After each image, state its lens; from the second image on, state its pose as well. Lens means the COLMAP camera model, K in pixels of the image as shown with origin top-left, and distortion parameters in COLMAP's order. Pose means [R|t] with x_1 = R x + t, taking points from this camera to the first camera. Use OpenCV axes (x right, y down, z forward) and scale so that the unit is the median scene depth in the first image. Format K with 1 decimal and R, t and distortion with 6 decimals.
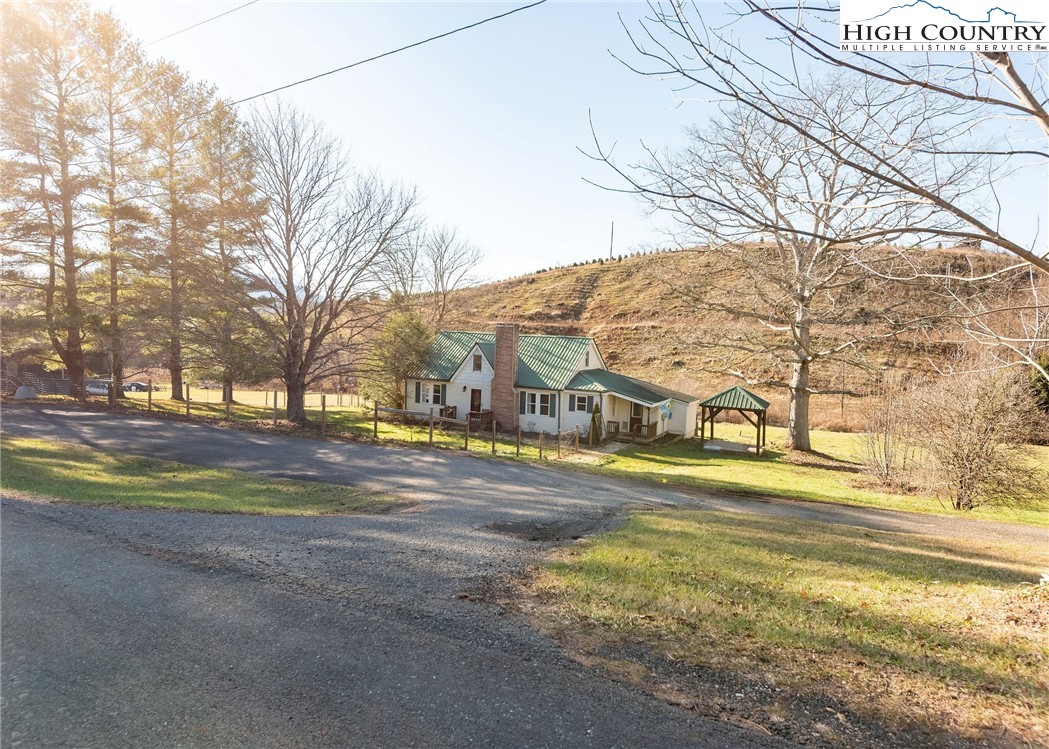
lens RADIAL K [[585.3, 0, 525.1], [0, 585.3, 388.5], [0, 0, 1]] dist [0.000313, 0.000016]
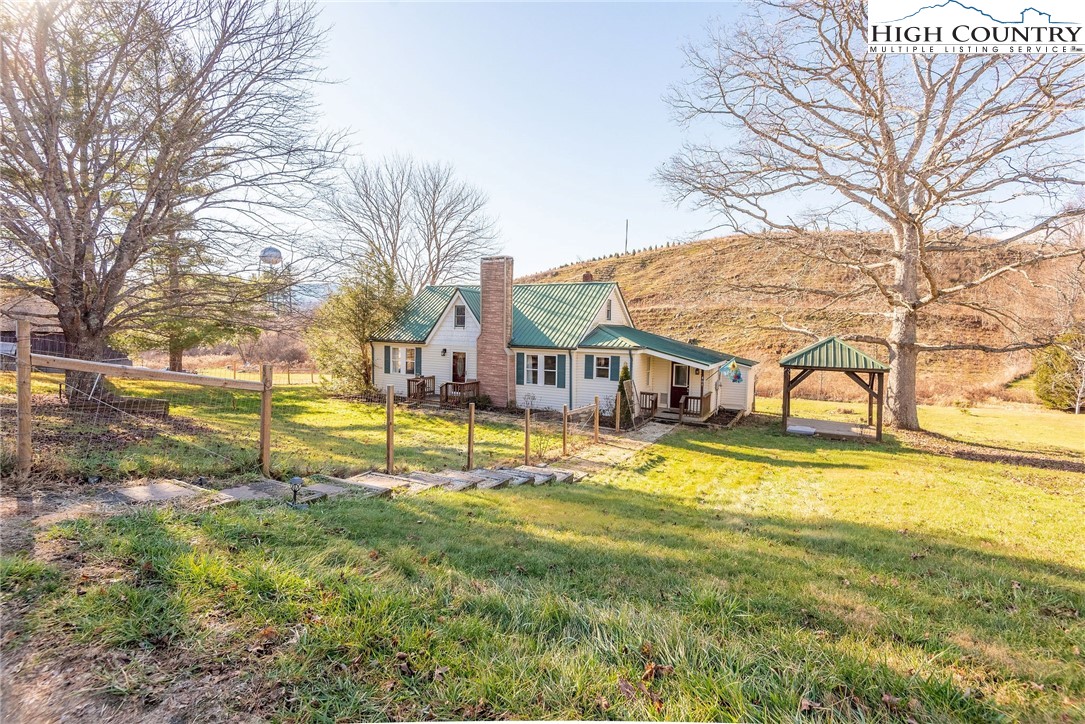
lens RADIAL K [[495.9, 0, 542.5], [0, 495.9, 362.0], [0, 0, 1]] dist [0.020054, 0.000084]
pose [[0.999594, -0.017489, -0.022495, 0.036547], [0.017018, 0.999636, -0.020935, 0.028972], [0.022853, 0.020544, 0.999528, 0.389284]]
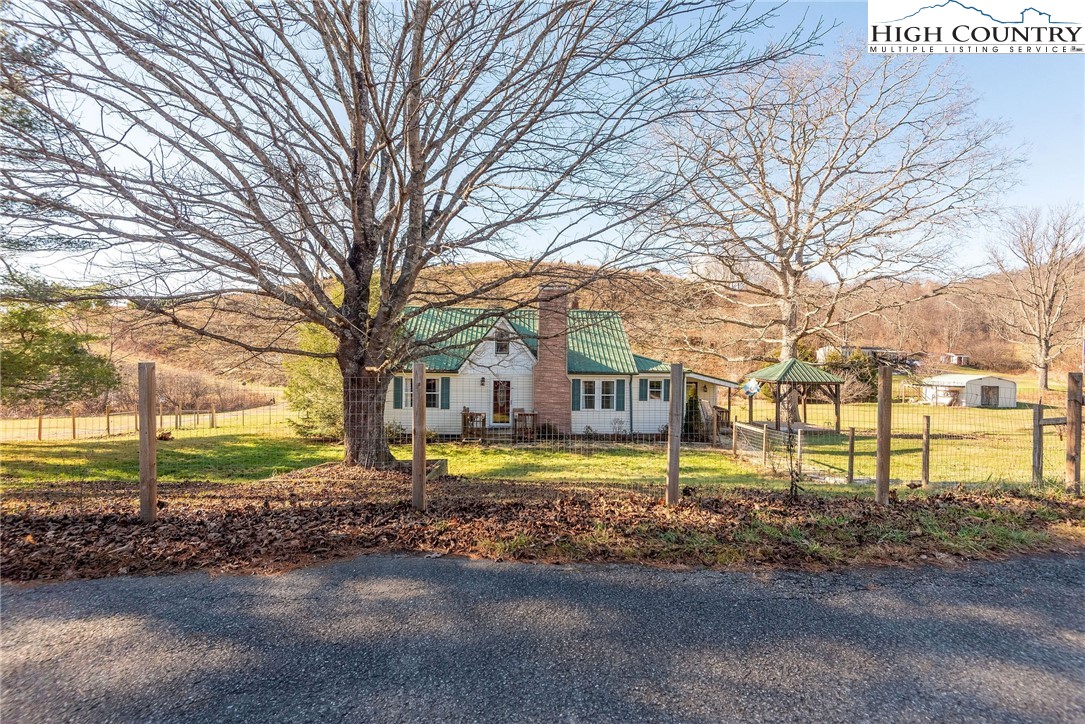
lens RADIAL K [[495.9, 0, 542.5], [0, 495.9, 362.0], [0, 0, 1]] dist [0.020054, 0.000084]
pose [[0.878581, -0.040183, 0.475899, -0.329662], [0.062025, 0.997615, -0.030274, -0.000411], [-0.473548, 0.056116, 0.878979, 0.471143]]
